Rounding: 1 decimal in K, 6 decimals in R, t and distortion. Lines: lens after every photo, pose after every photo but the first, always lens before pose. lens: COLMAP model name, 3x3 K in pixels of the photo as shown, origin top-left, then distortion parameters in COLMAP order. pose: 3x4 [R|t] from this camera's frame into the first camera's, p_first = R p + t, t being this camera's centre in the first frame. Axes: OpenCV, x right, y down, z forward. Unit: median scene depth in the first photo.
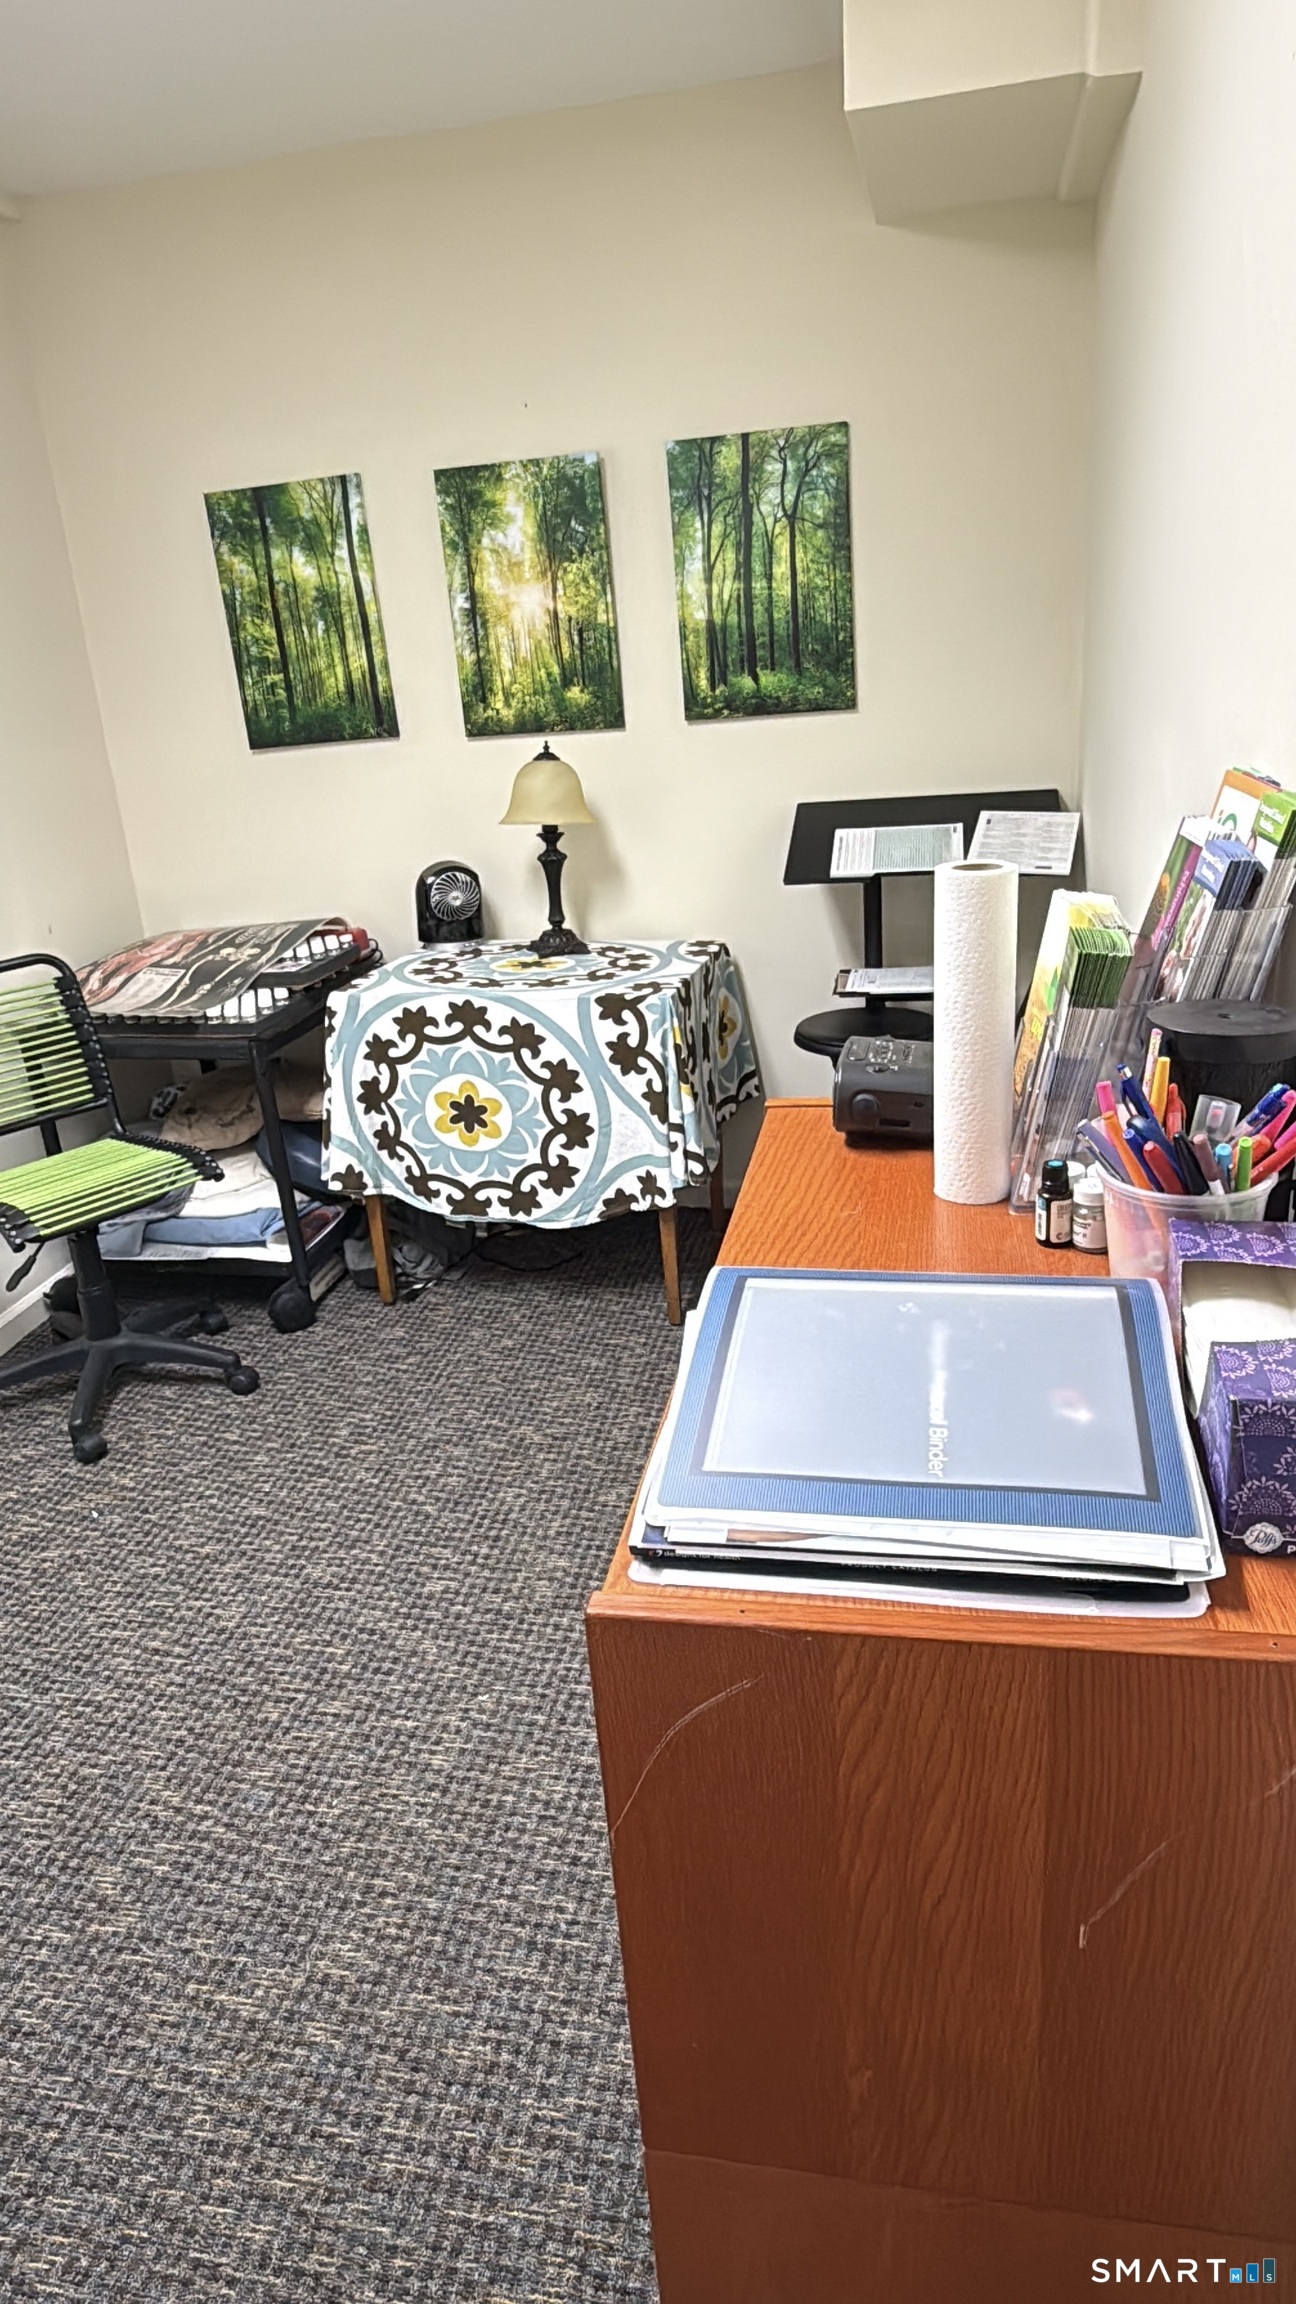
lens RADIAL K [[1390.2, 0, 653.8], [0, 1390.2, 1154.5], [0, 0, 1]] dist [0.000548, 0.000552]
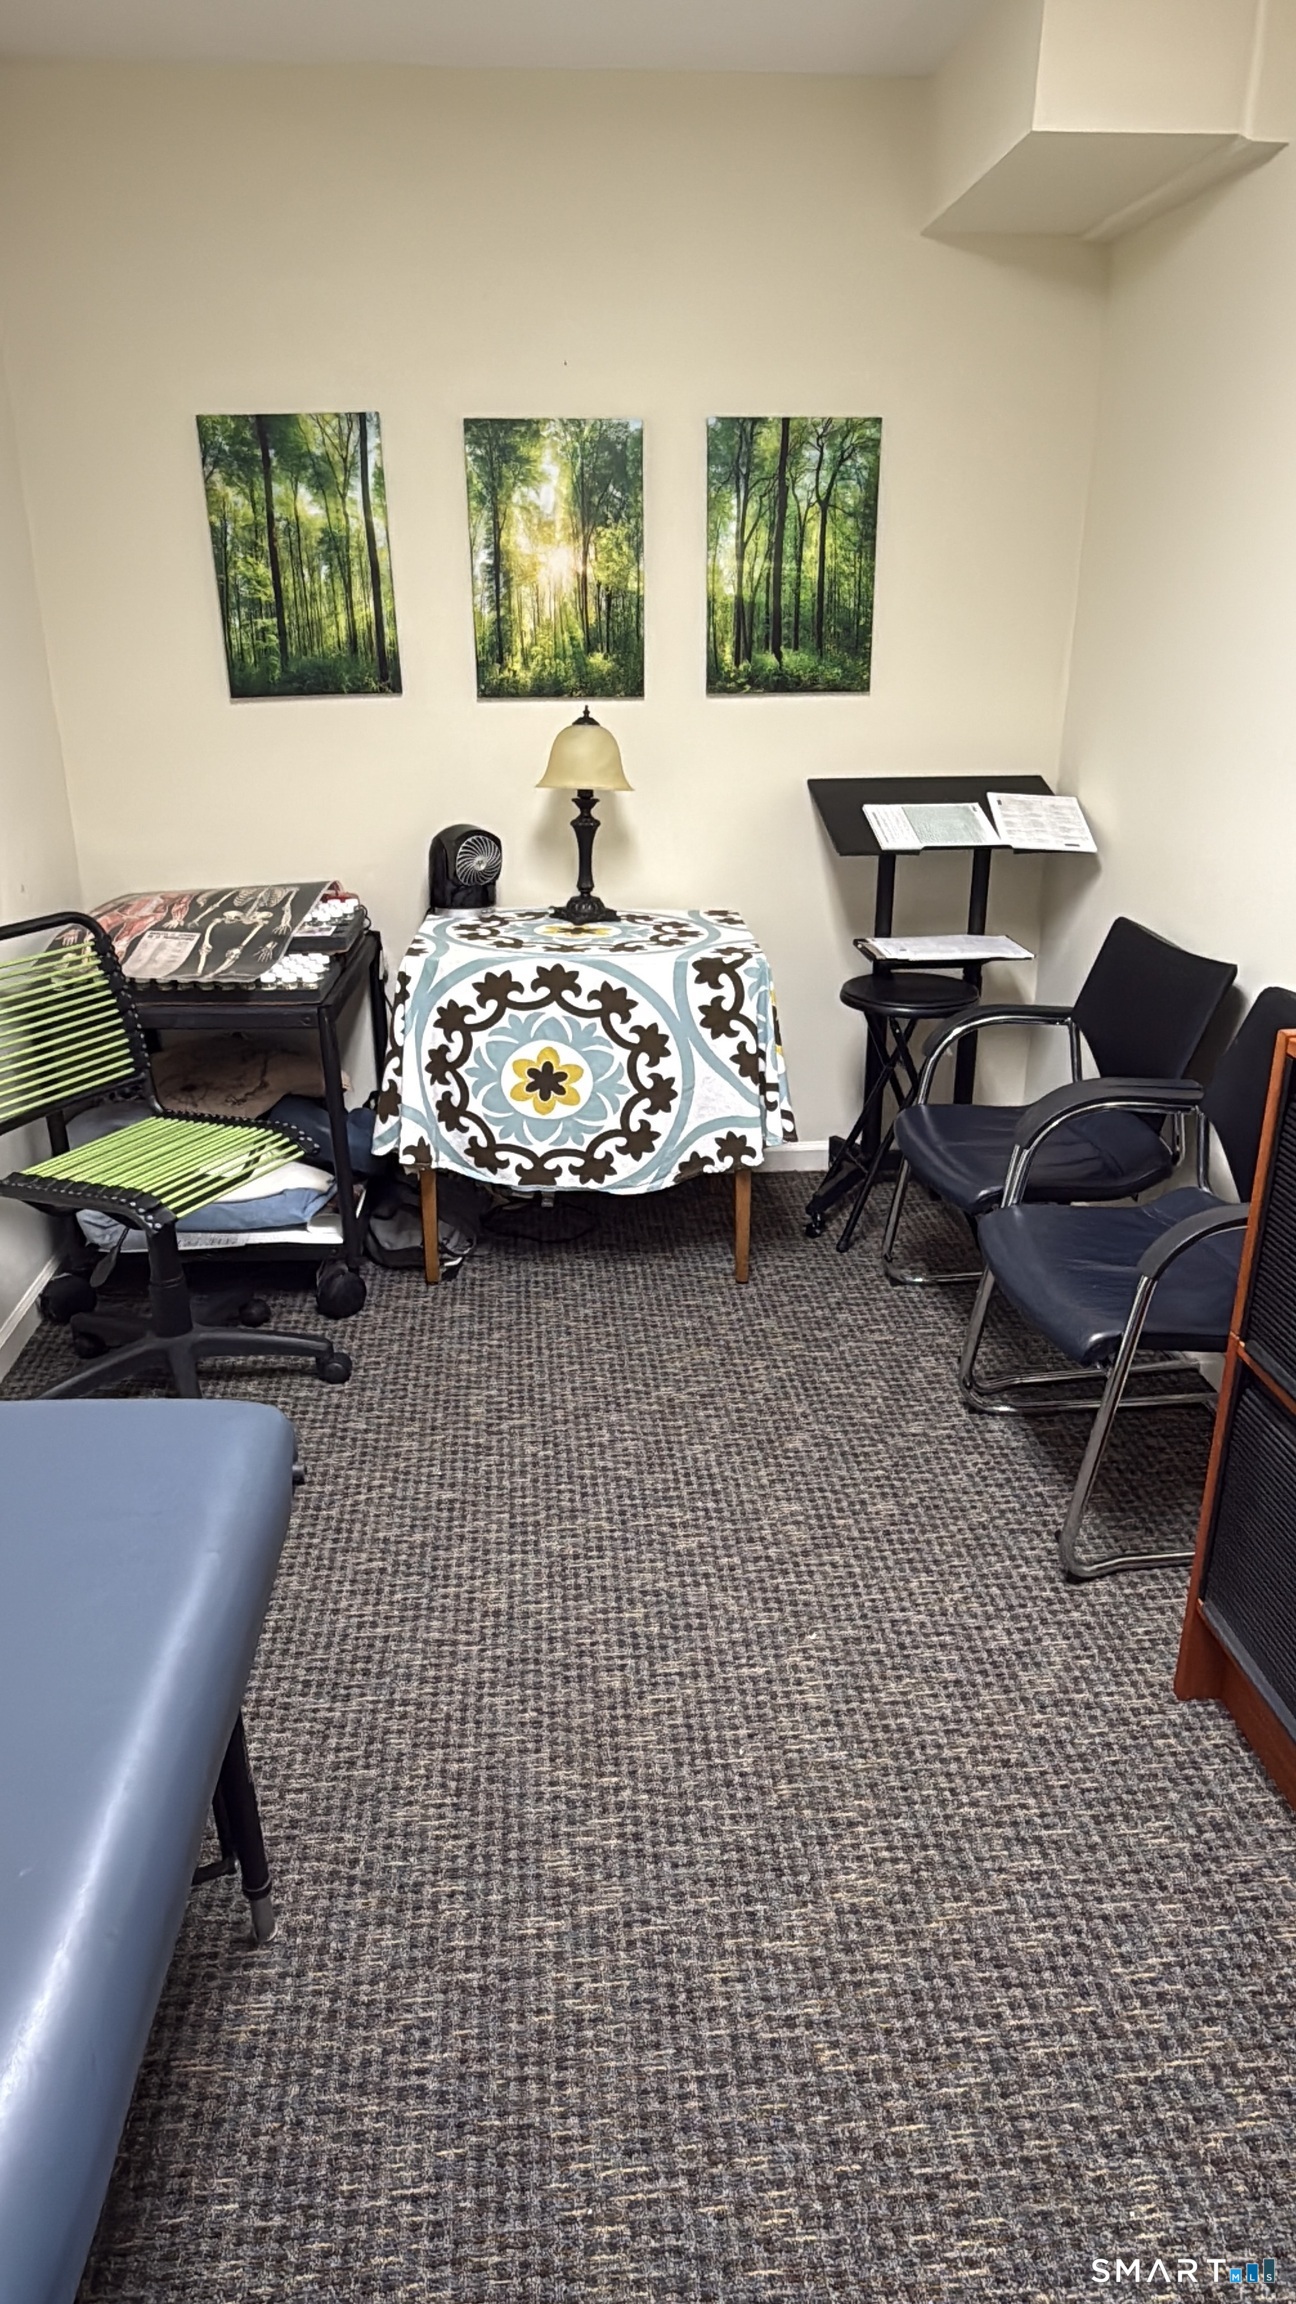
lens RADIAL K [[1390.2, 0, 653.5], [0, 1390.2, 1152.0], [0, 0, 1]] dist [0.000548, 0.000552]
pose [[0.957647, -0.035567, 0.285738, -0.337600], [0.034443, 0.999366, 0.008962, 0.014496], [-0.285876, 0.001259, 0.958266, 0.036355]]
